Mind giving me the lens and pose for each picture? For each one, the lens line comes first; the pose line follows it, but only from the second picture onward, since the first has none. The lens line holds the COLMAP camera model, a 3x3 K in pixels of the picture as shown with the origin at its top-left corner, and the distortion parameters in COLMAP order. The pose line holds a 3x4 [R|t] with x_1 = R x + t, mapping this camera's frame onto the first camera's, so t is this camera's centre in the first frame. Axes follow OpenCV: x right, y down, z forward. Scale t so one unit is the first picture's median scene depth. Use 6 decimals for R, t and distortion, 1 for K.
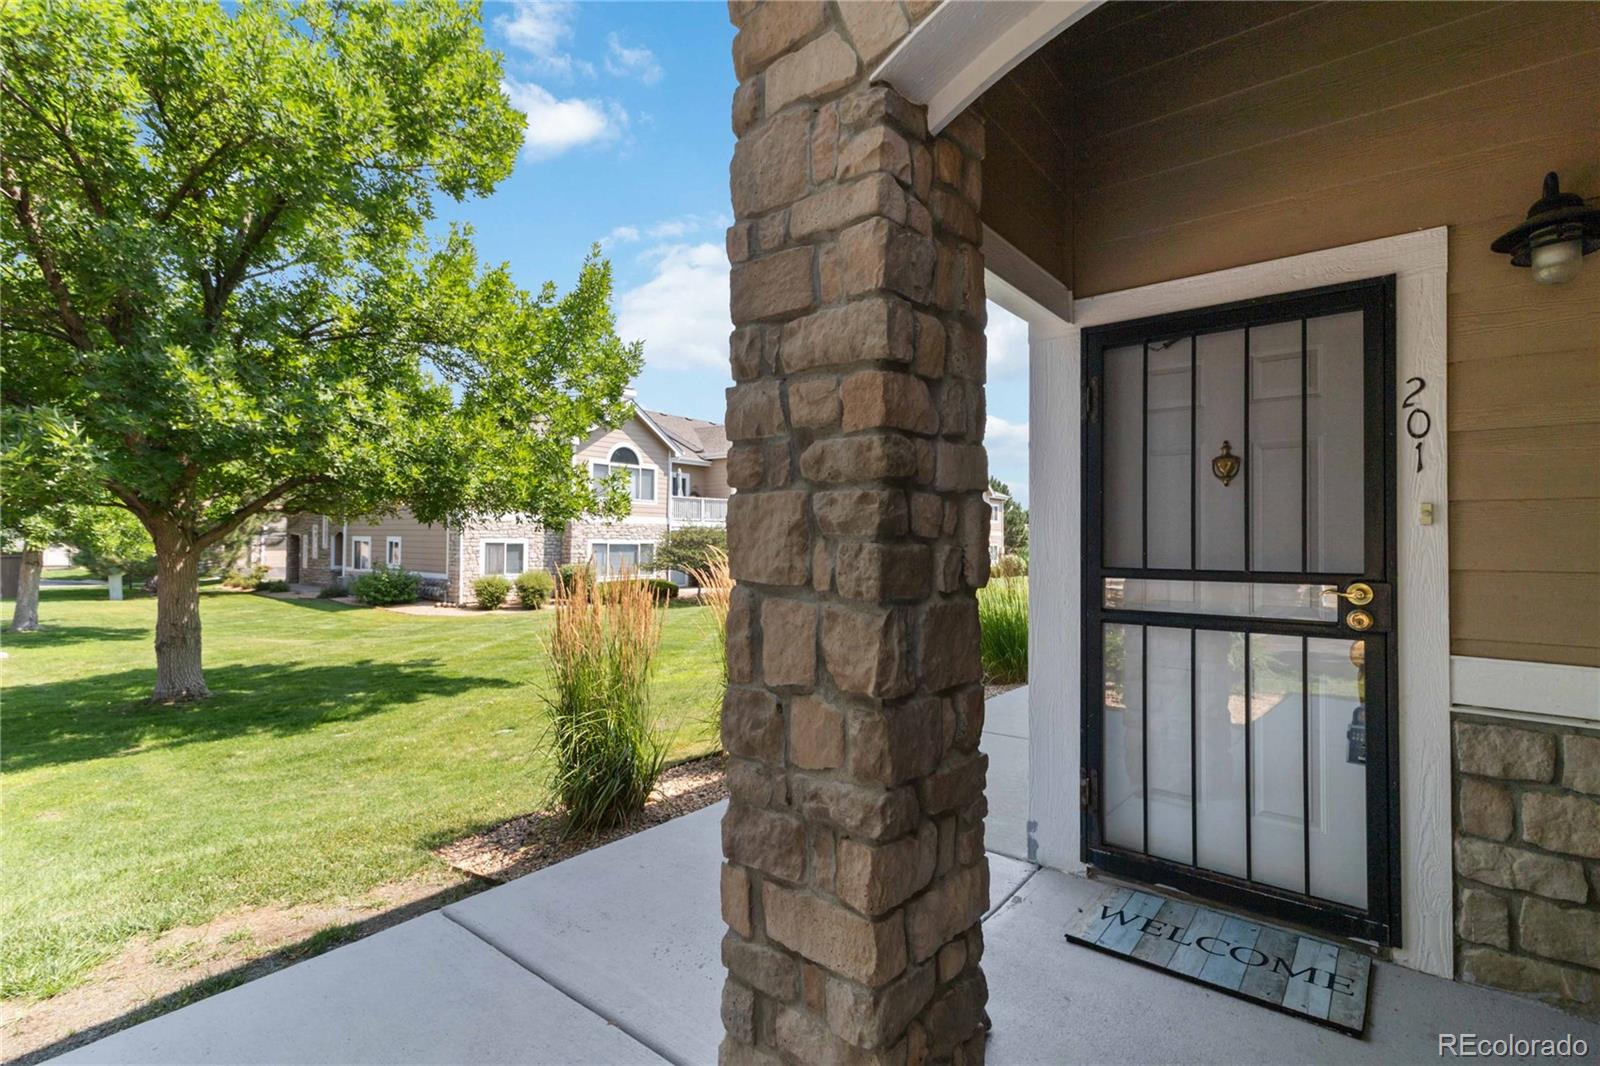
lens RADIAL K [[746.1, 0, 806.6], [0, 746.1, 532.5], [0, 0, 1]] dist [-0.003144, 0.000510]
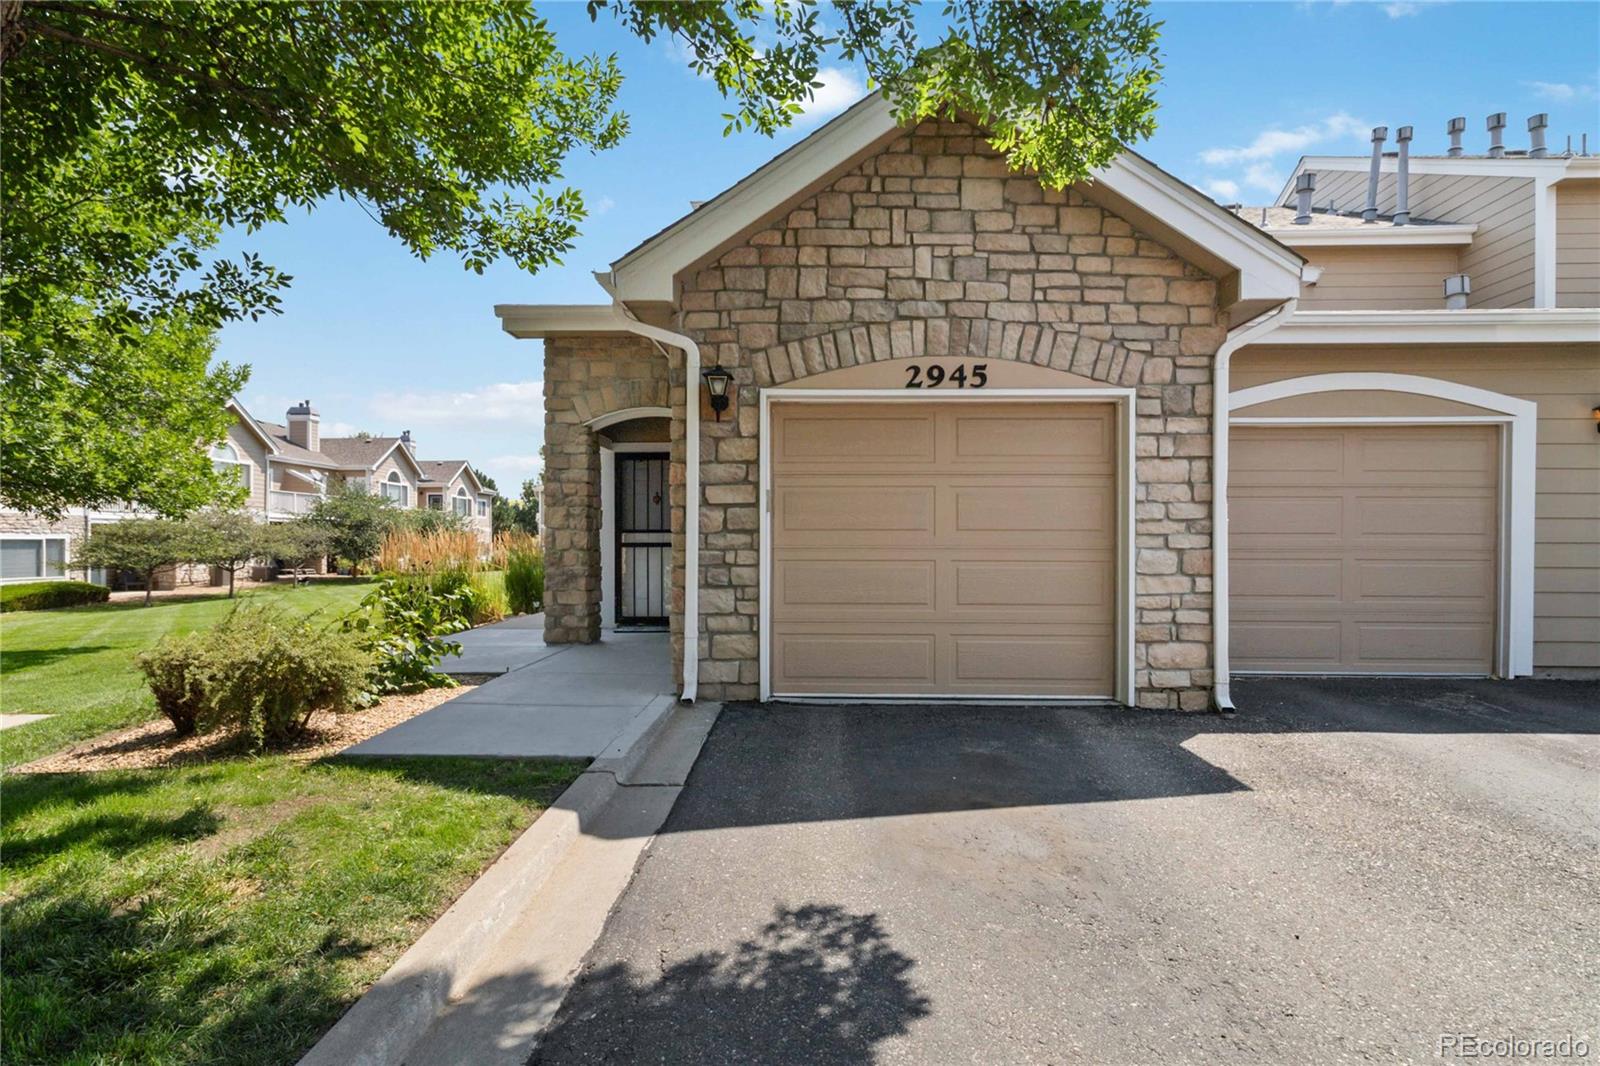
lens RADIAL K [[800.1, 0, 808.8], [0, 800.1, 537.8], [0, 0, 1]] dist [0.004211, -0.000090]
pose [[0.798867, -0.004709, 0.601490, -1.711114], [-0.001815, 0.999946, 0.010238, 0.077216], [-0.601506, -0.009271, 0.798815, -3.709273]]
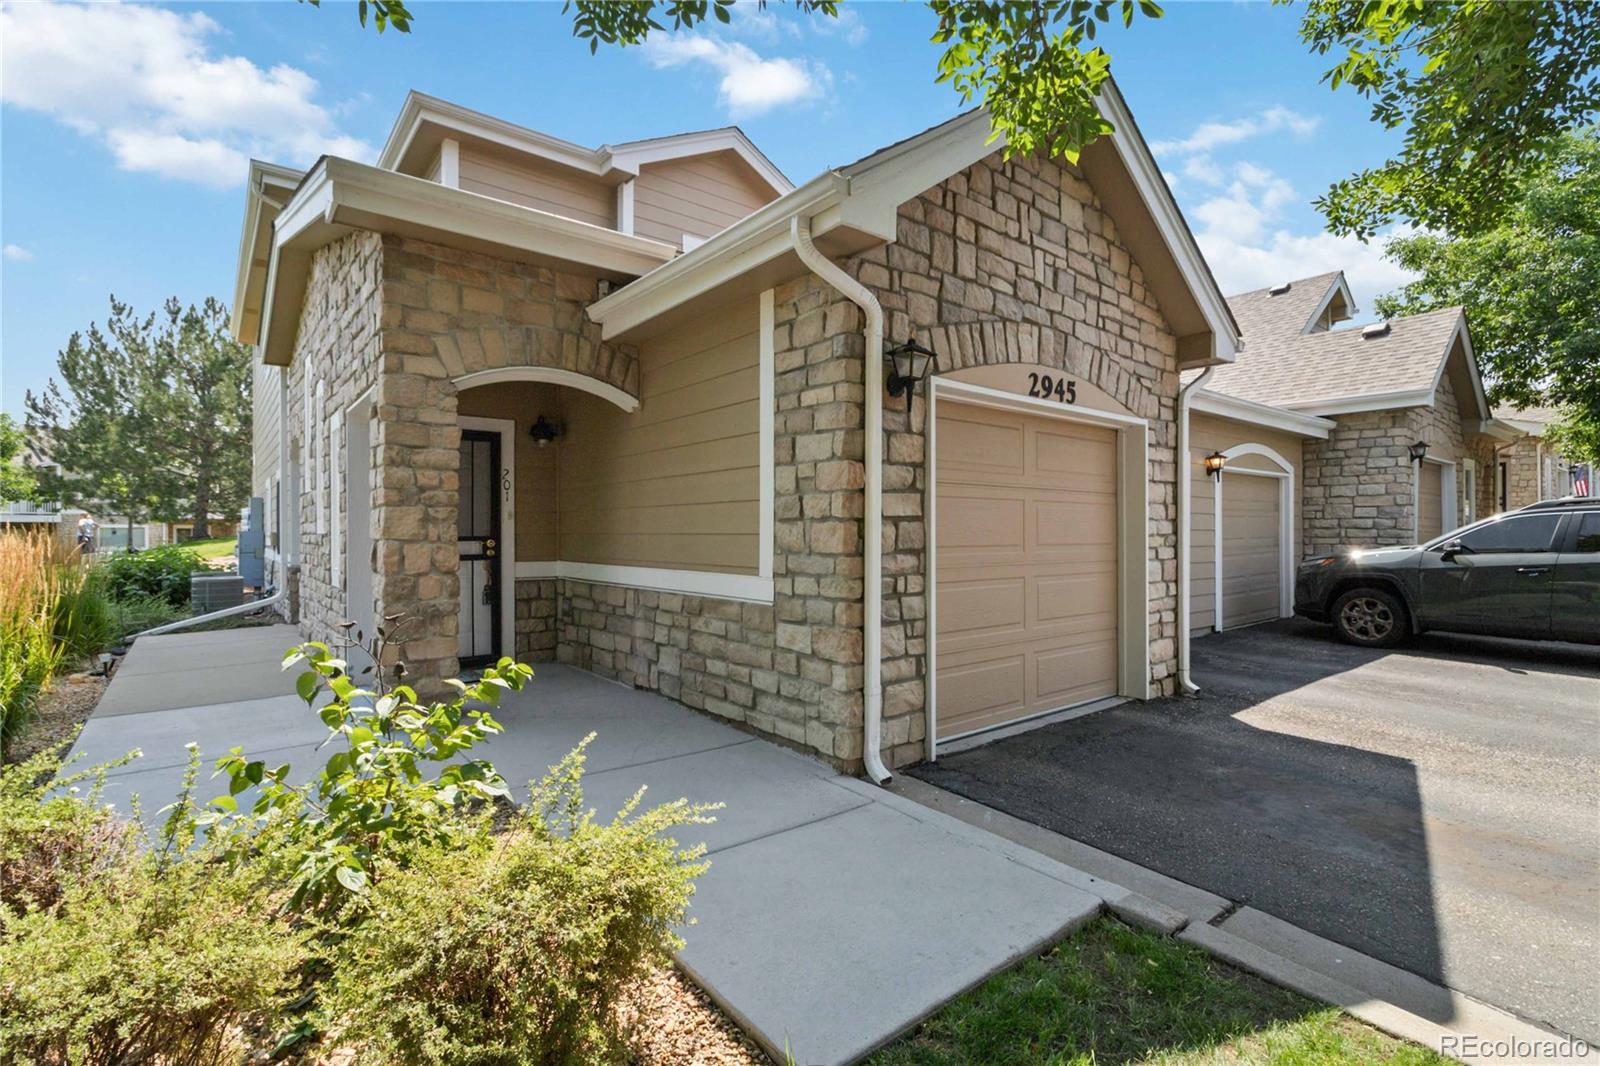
lens RADIAL K [[746.1, 0, 795.2], [0, 746.1, 527.3], [0, 0, 1]] dist [-0.003144, 0.000510]
pose [[0.225959, -0.002017, 0.974135, -2.425939], [-0.009508, 0.999946, 0.004276, -0.002175], [-0.974090, -0.010228, 0.225928, -1.061998]]
